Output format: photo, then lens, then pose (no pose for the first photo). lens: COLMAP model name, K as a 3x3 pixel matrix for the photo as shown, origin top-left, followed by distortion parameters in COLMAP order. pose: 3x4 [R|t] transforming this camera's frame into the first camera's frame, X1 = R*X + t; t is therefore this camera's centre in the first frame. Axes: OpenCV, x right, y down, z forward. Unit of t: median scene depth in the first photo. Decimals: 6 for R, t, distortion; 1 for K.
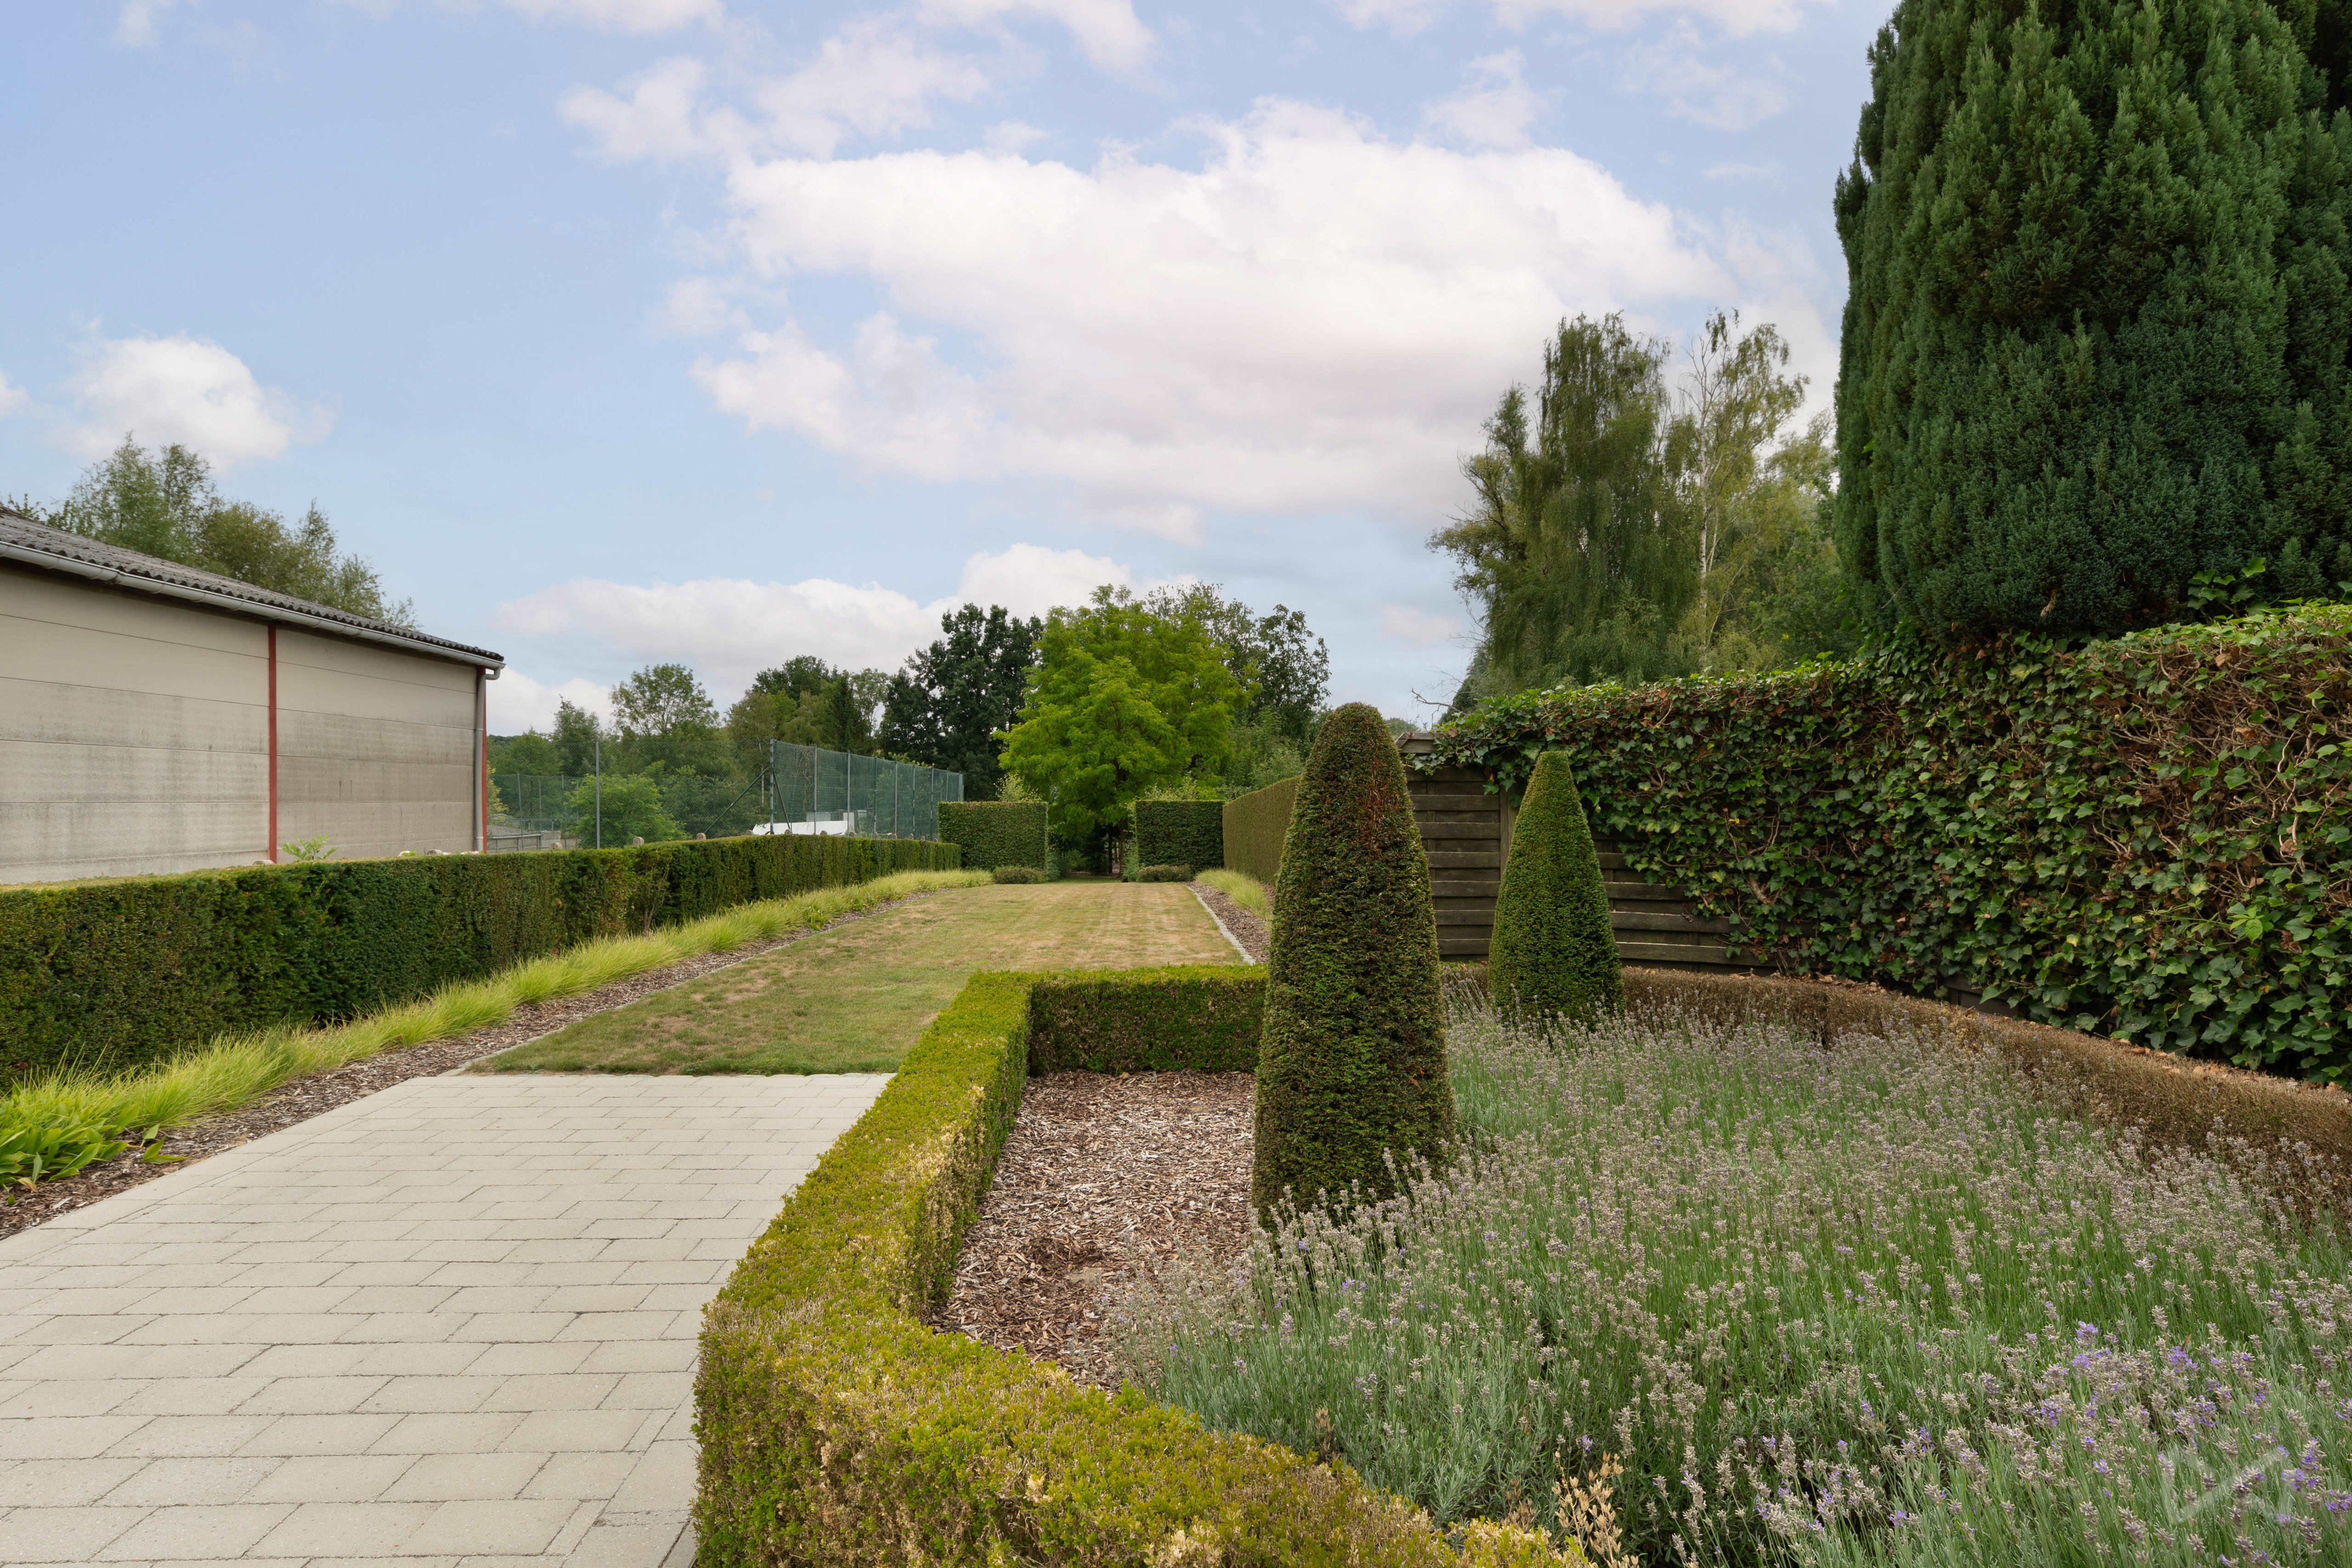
lens RADIAL K [[1274.2, 0, 1163.9], [0, 1274.2, 799.1], [0, 0, 1]] dist [0.014788, -0.002153]
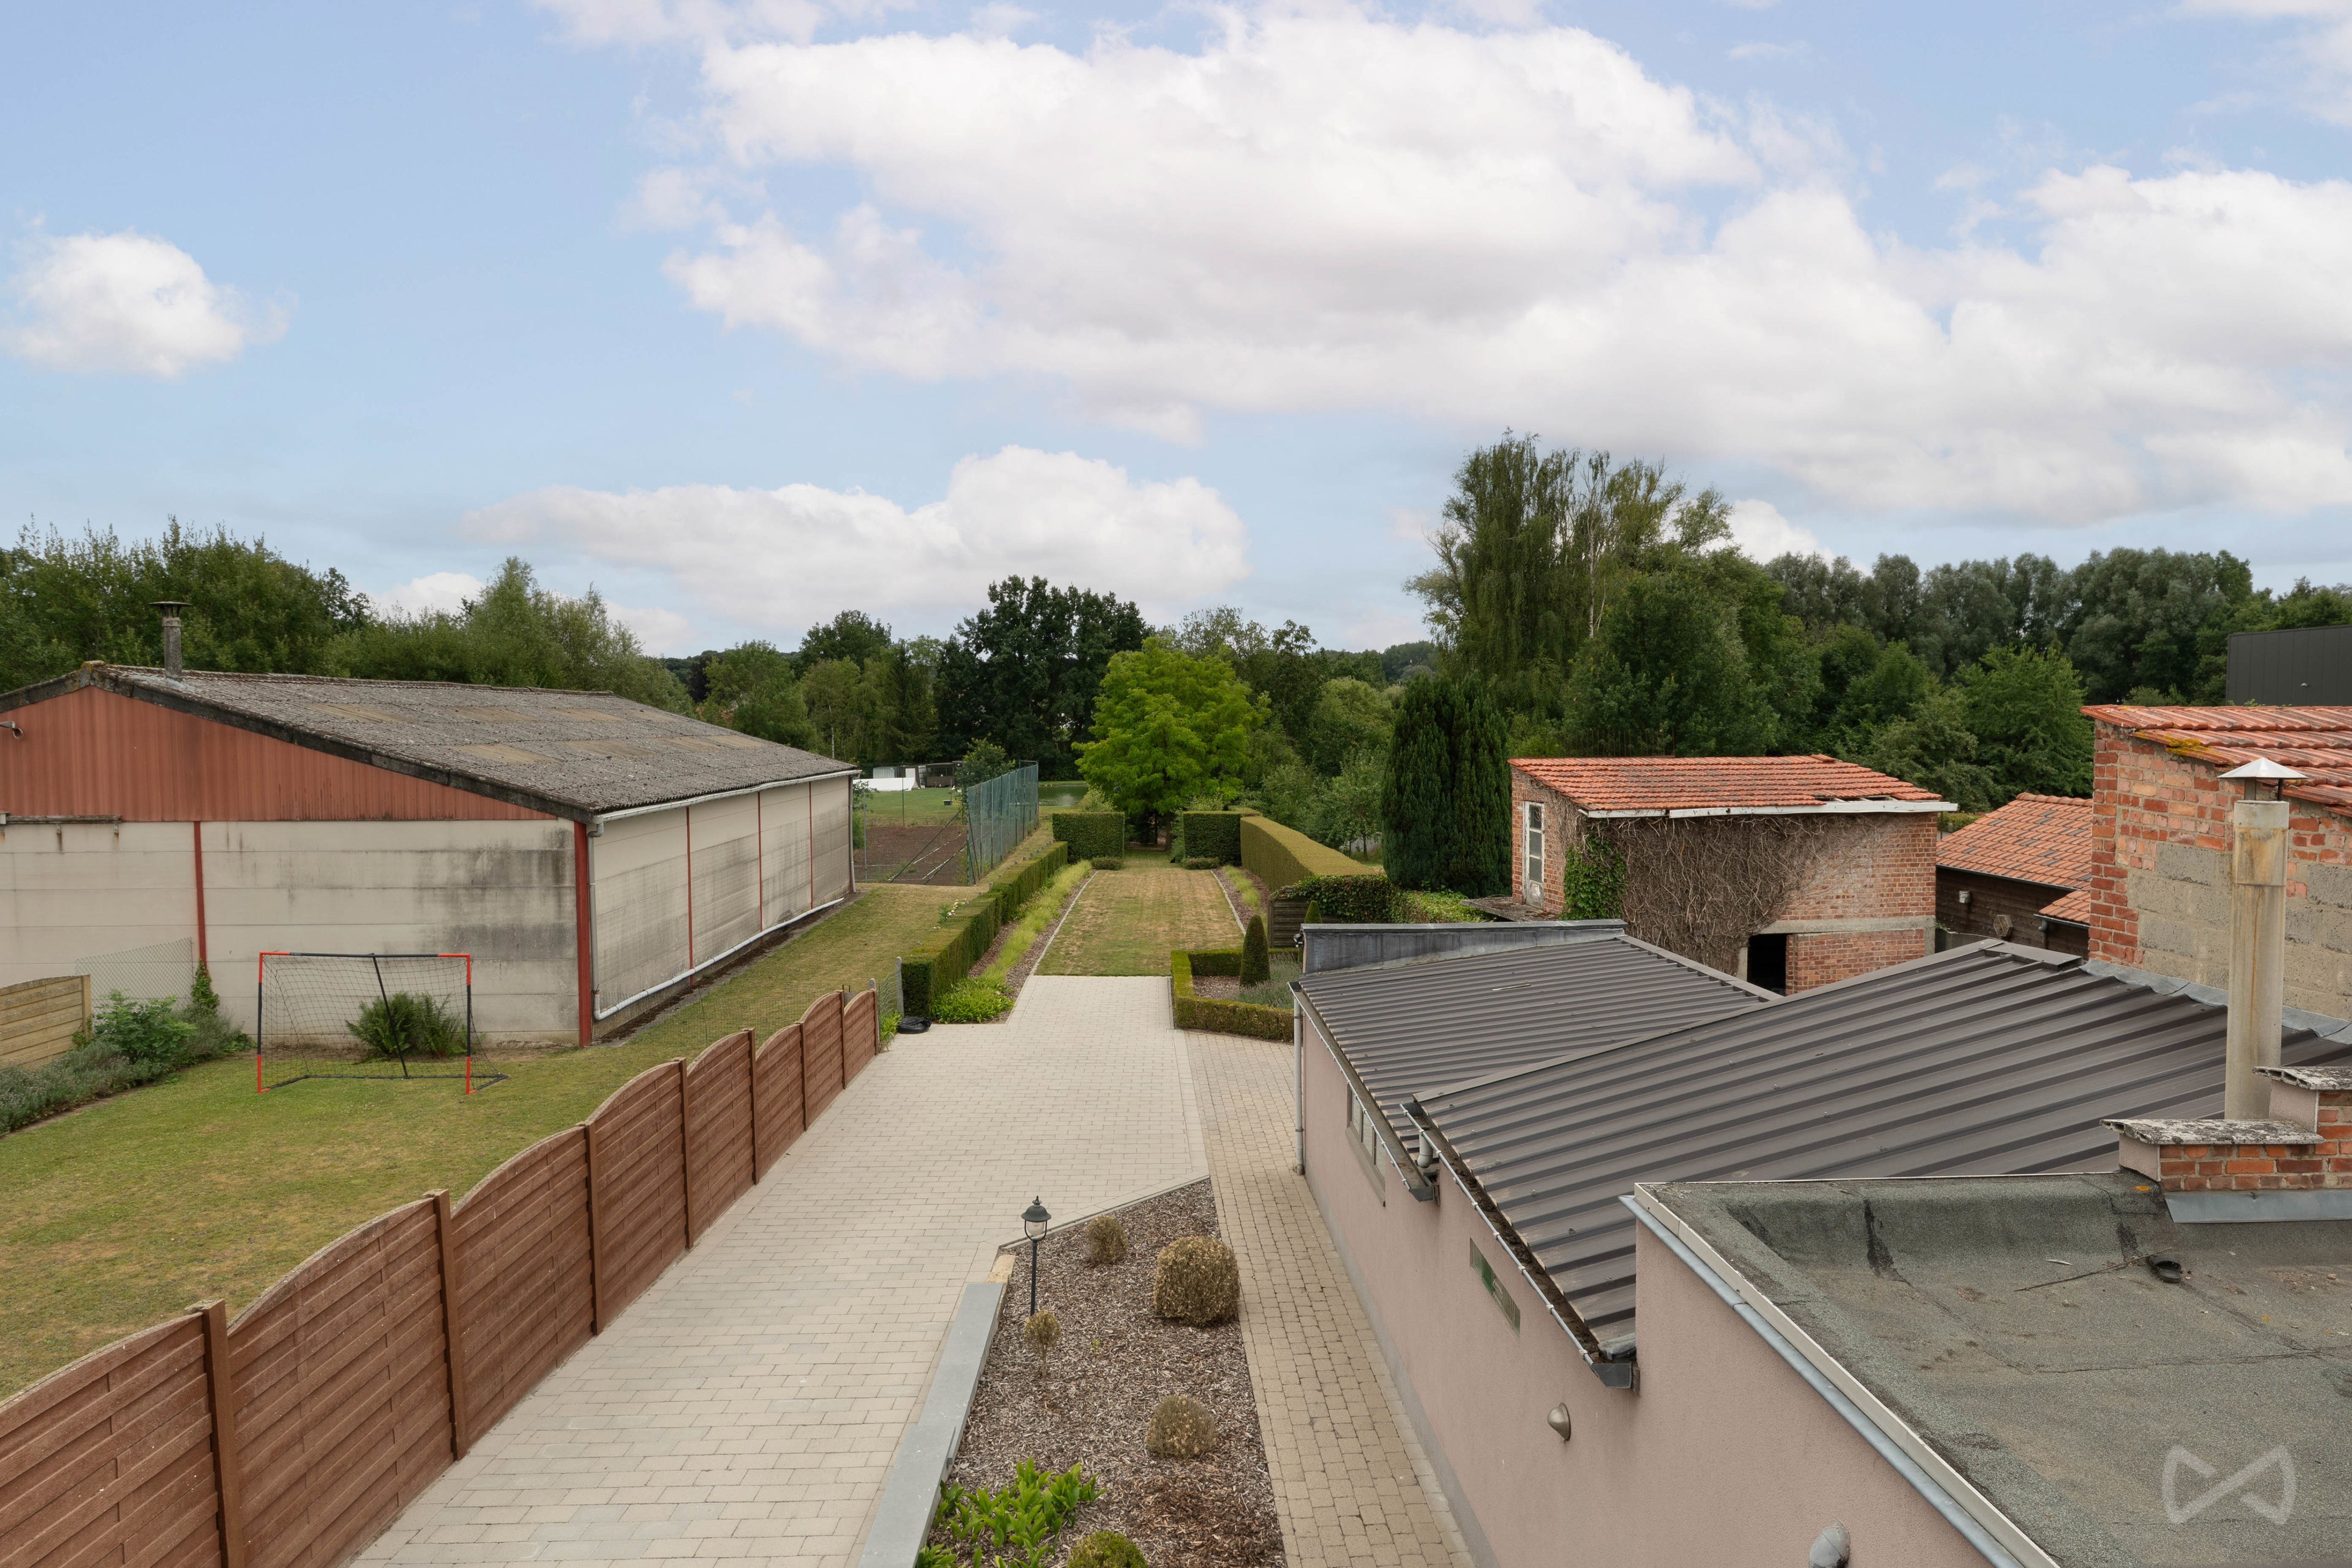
lens RADIAL K [[1274.2, 0, 1151.3], [0, 1274.2, 798.9], [0, 0, 1]] dist [0.014788, -0.002153]
pose [[0.999650, 0.002114, -0.026379, -0.009904], [-0.000704, 0.998577, 0.053323, -0.047699], [0.026454, -0.053286, 0.998229, -0.256450]]
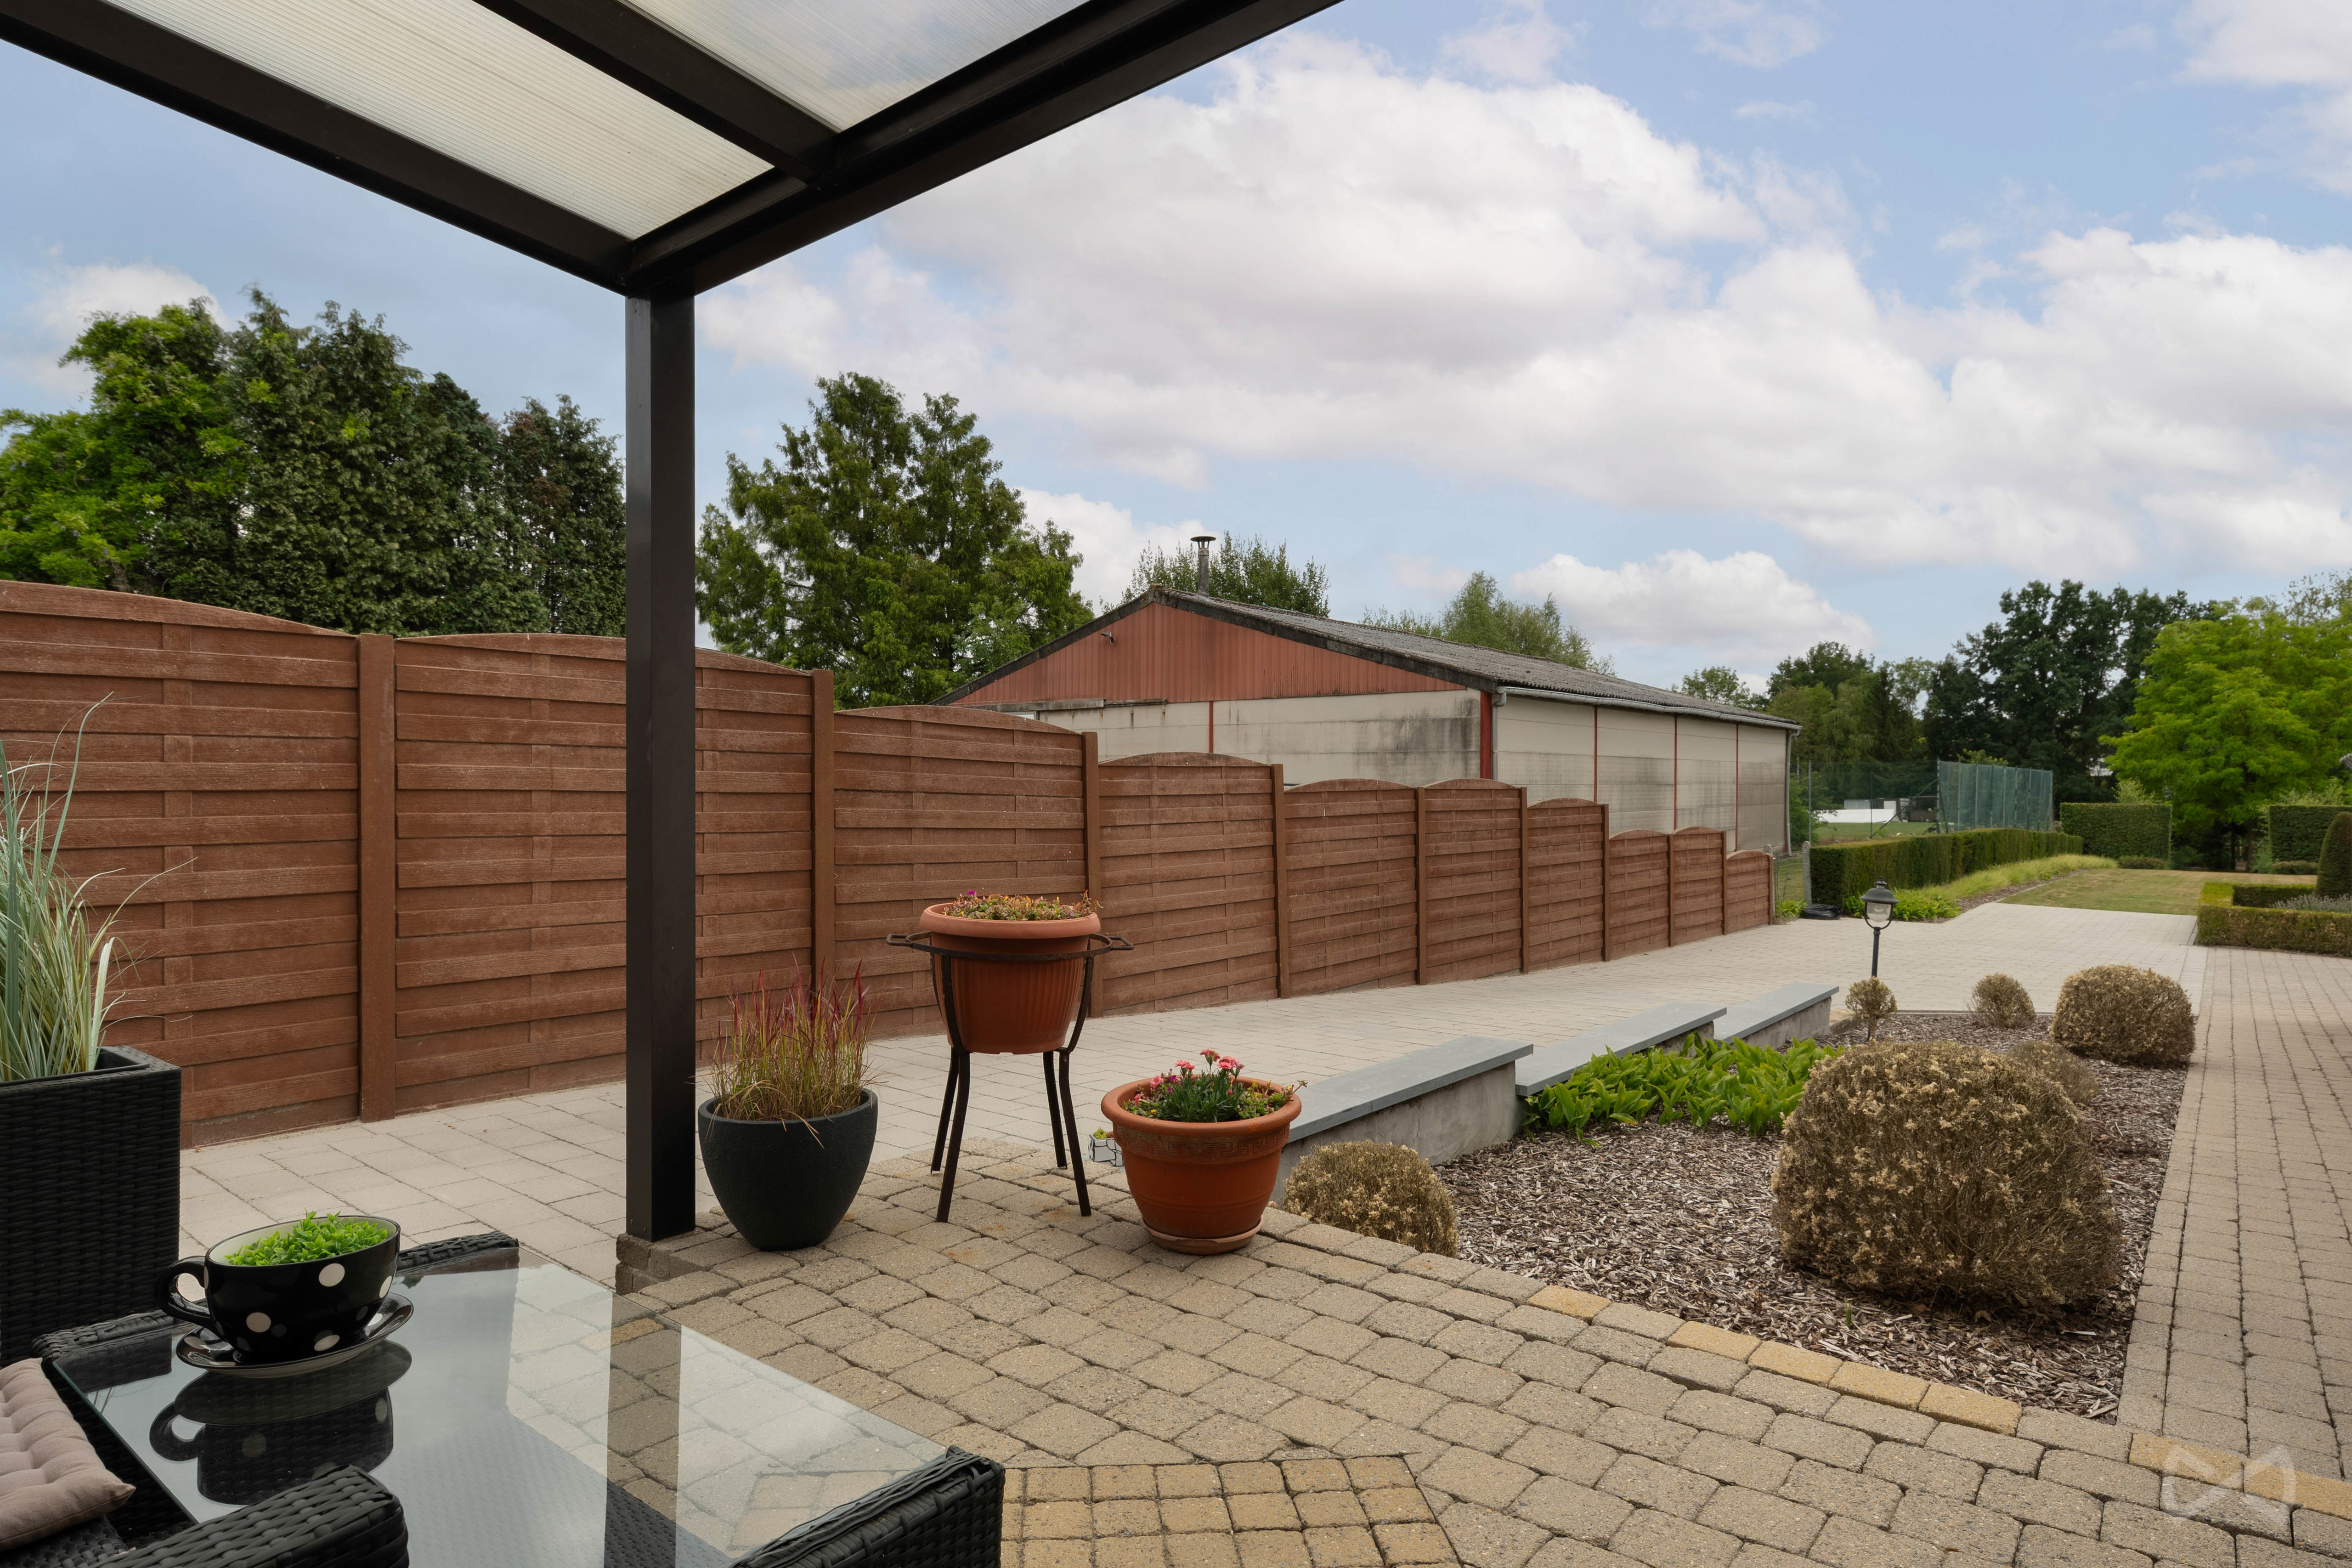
lens RADIAL K [[1274.2, 0, 1209.9], [0, 1274.2, 785.5], [0, 0, 1]] dist [0.014788, -0.002153]
pose [[0.759392, 0.010044, -0.650555, 0.003277], [-0.009052, 0.999947, 0.004873, -0.006763], [0.650570, 0.002188, 0.759443, -0.250178]]
